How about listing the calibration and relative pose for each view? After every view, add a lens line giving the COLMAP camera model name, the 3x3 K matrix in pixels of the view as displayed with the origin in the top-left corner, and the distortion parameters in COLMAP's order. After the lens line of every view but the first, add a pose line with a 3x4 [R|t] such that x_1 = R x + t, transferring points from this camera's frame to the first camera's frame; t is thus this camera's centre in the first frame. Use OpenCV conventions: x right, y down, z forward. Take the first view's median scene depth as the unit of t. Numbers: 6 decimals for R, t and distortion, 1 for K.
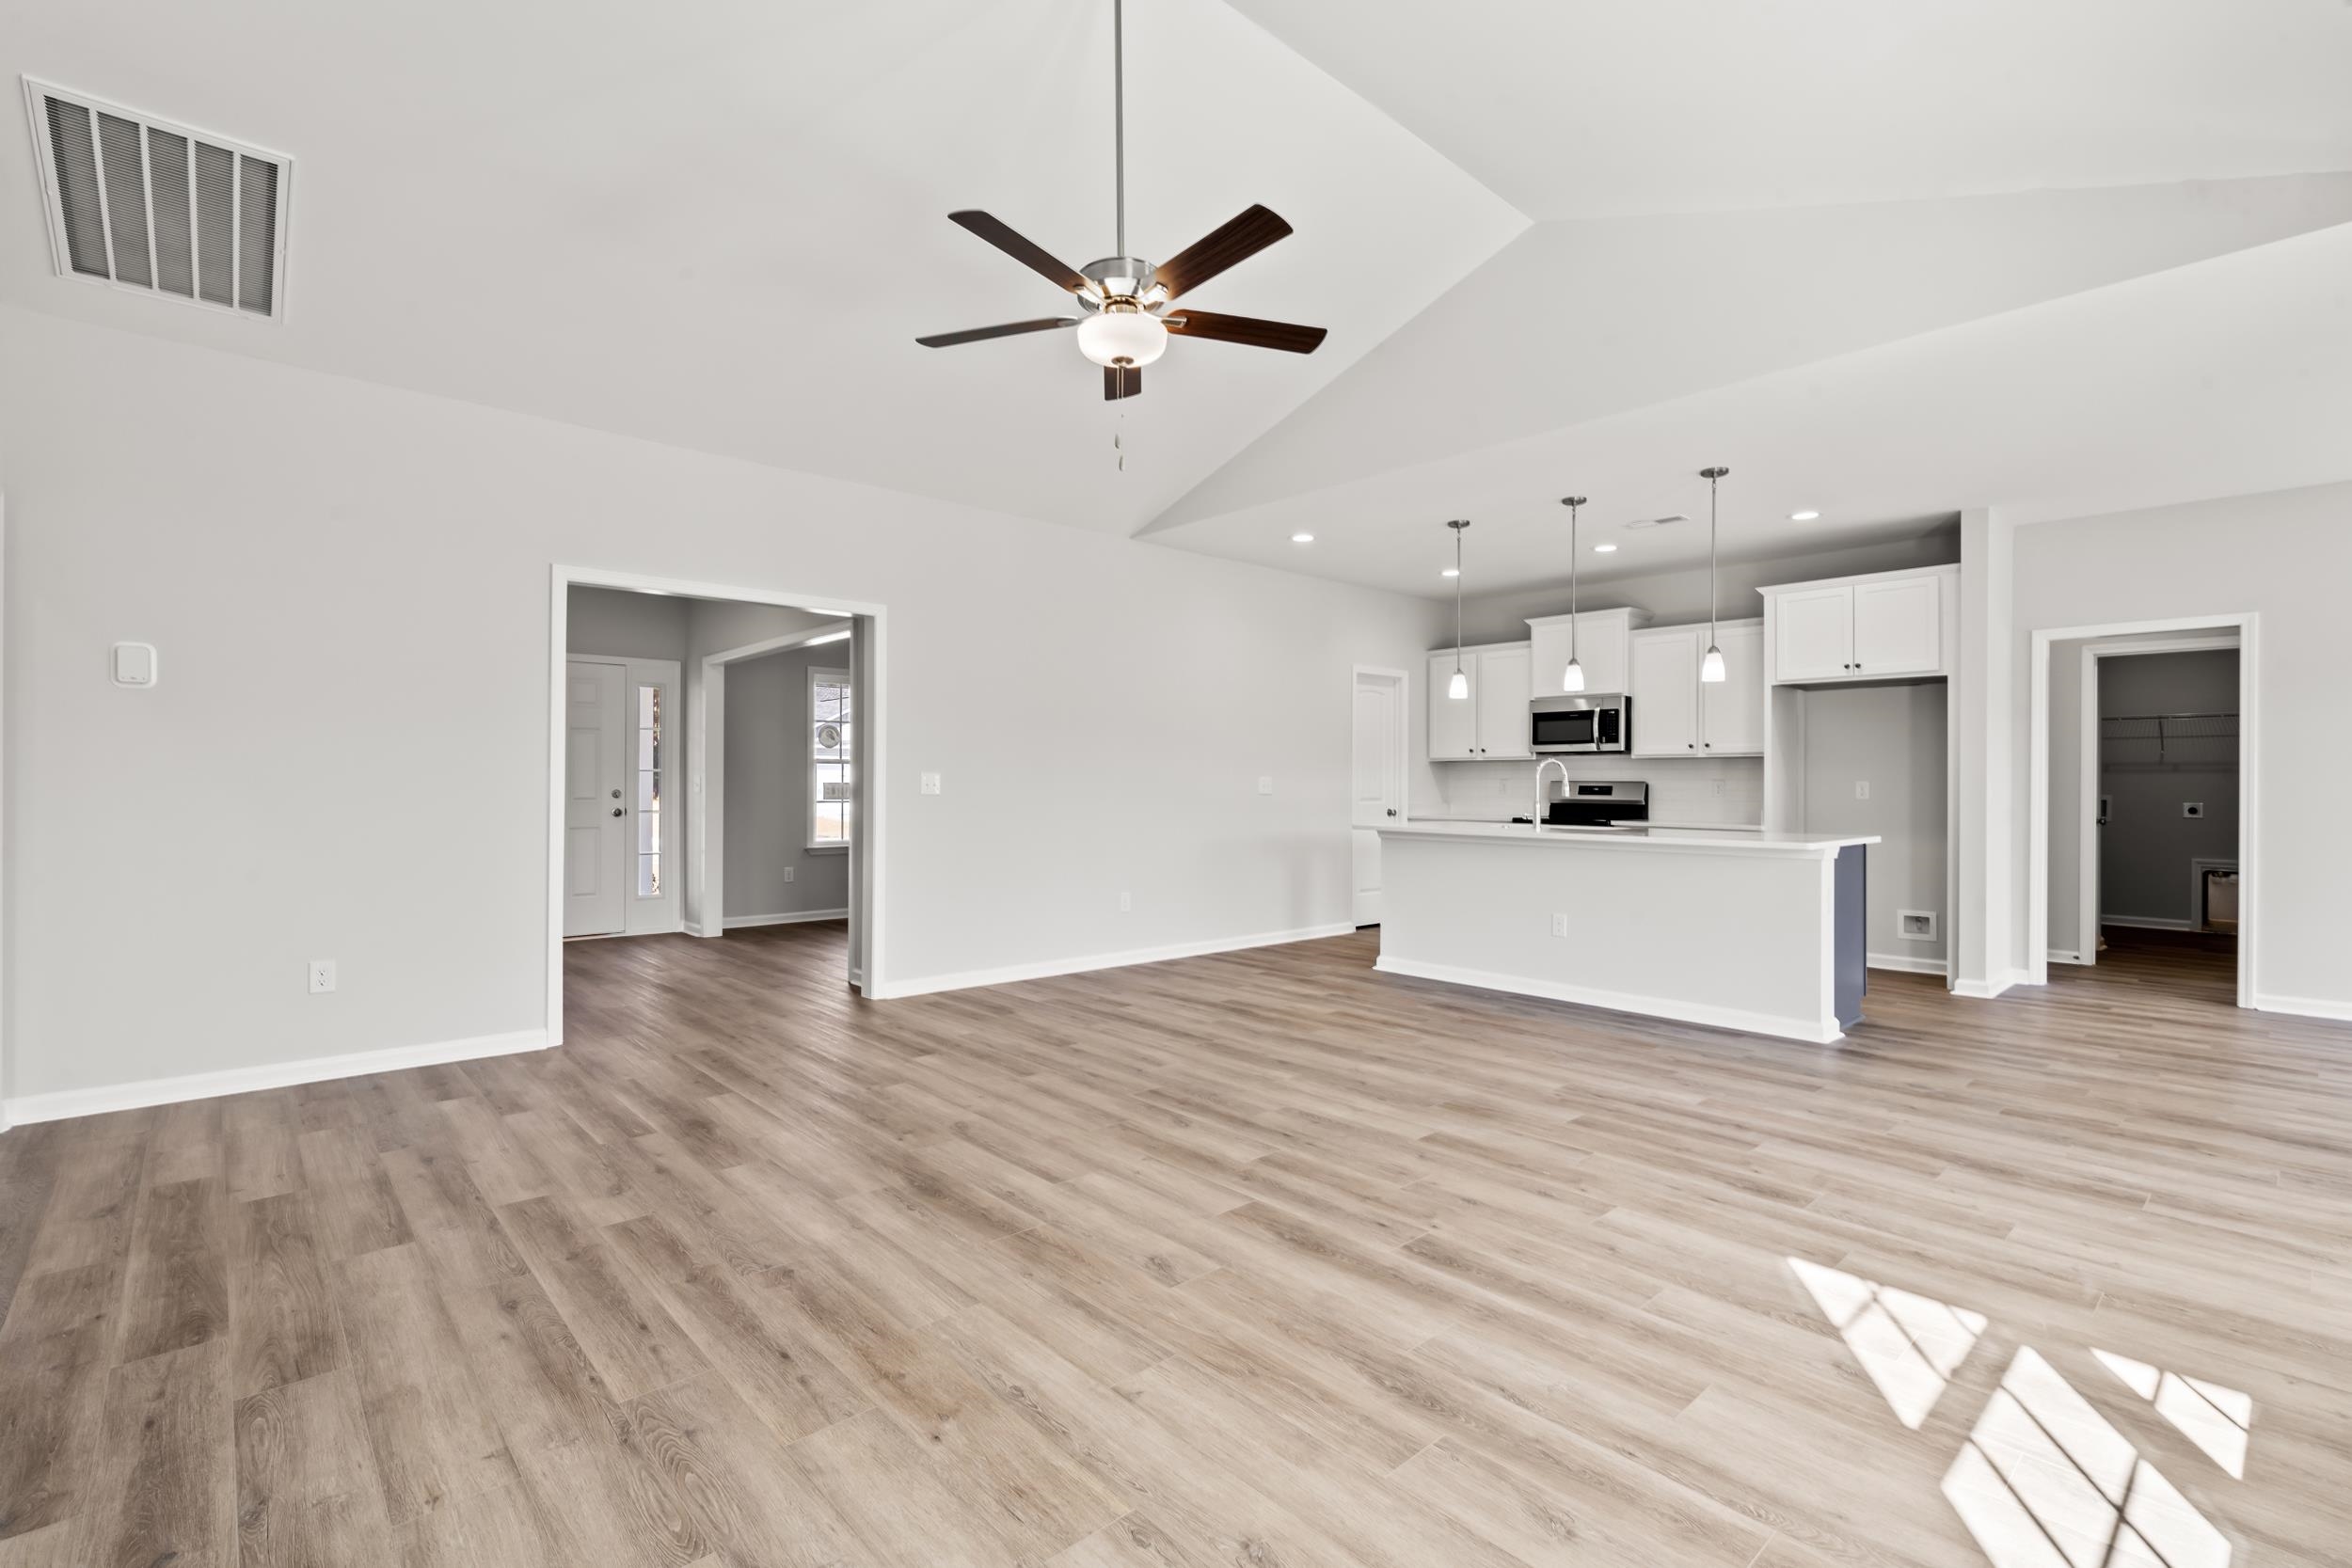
lens RADIAL K [[1061.3, 0, 1175.5], [0, 1061.3, 786.9], [0, 0, 1]] dist [0.013931, 0.000354]
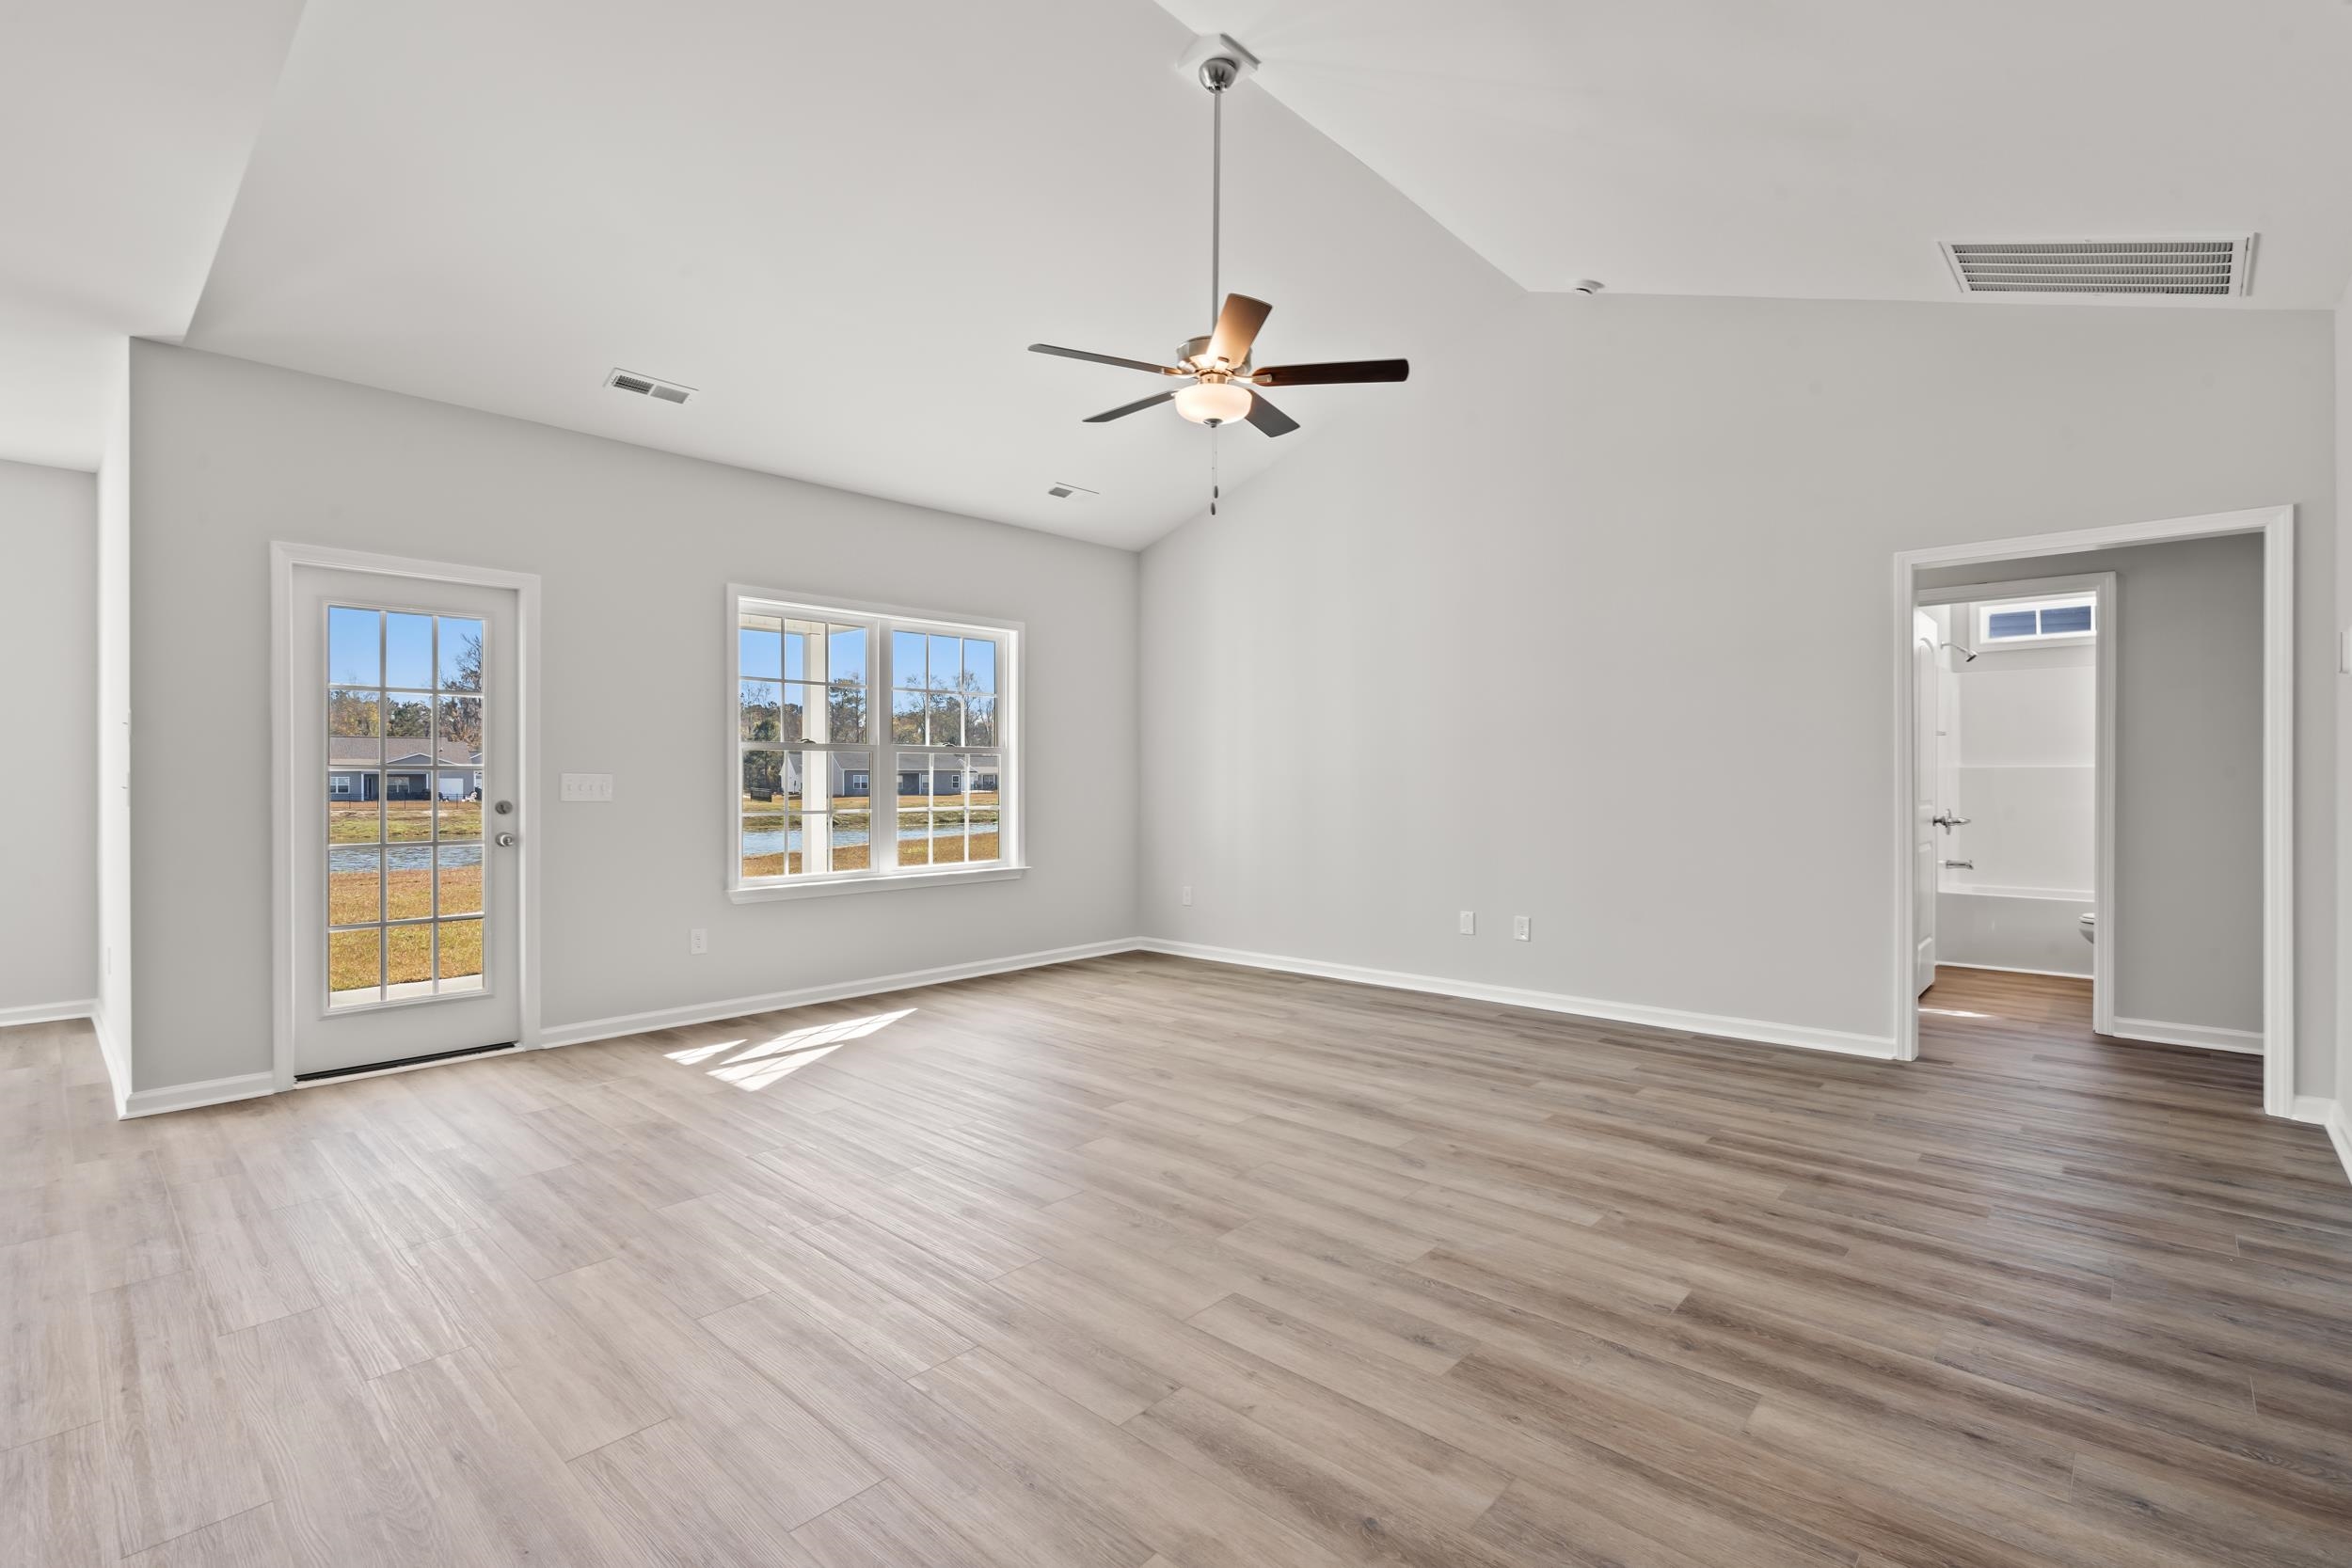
lens RADIAL K [[1061.3, 0, 1174.5], [0, 1061.3, 775.2], [0, 0, 1]] dist [0.013931, 0.000354]
pose [[-0.996159, -0.002019, -0.087534, 0.085842], [-0.002292, 0.999993, 0.003013, -0.012993], [0.087527, 0.003202, -0.996157, 2.002890]]
